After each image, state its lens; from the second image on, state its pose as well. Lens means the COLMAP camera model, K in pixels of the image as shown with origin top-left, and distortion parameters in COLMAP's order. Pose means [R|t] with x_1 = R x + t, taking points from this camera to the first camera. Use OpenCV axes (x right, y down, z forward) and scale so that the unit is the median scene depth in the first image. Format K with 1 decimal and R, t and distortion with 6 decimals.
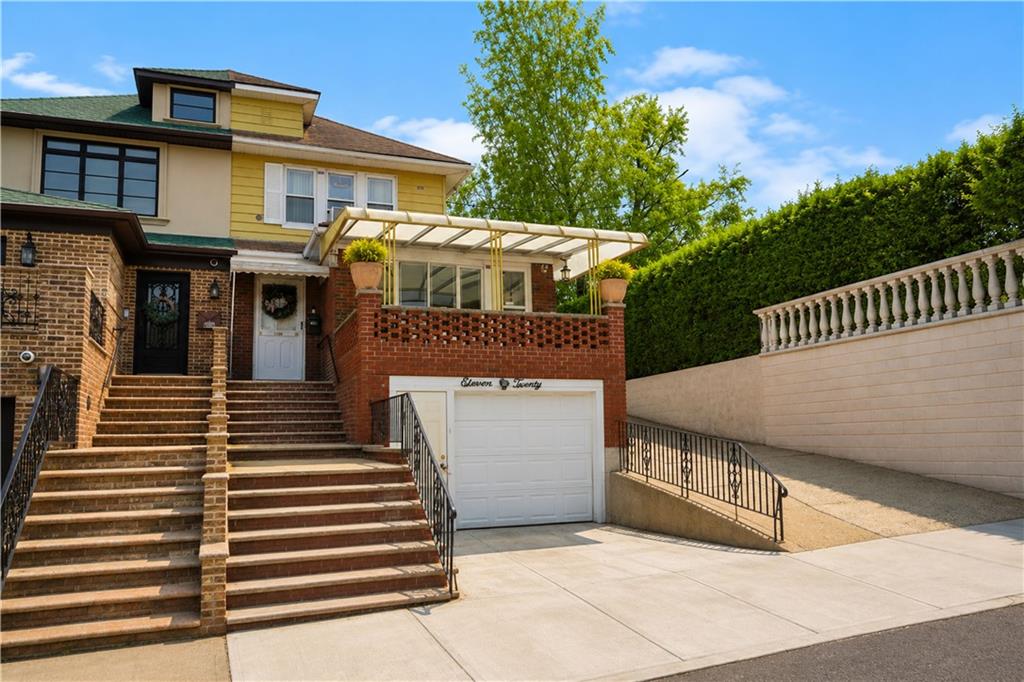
lens RADIAL K [[760.3, 0, 512.8], [0, 760.3, 358.8], [0, 0, 1]] dist [-0.009084, -0.006106]
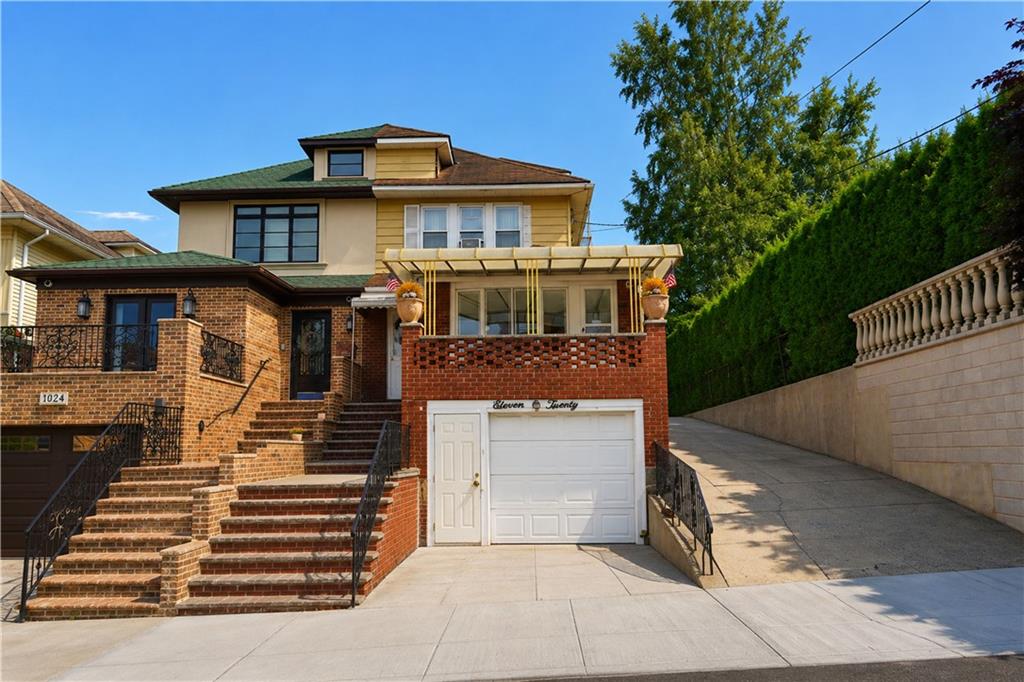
lens RADIAL K [[782.4, 0, 512.0], [0, 782.4, 341.0], [0, 0, 1]] dist [-0.018532, -0.002189]
pose [[0.925782, -0.046295, -0.375213, 0.261699], [0.034884, 0.998701, -0.037150, -0.011352], [0.376445, 0.021304, 0.926194, -0.000384]]
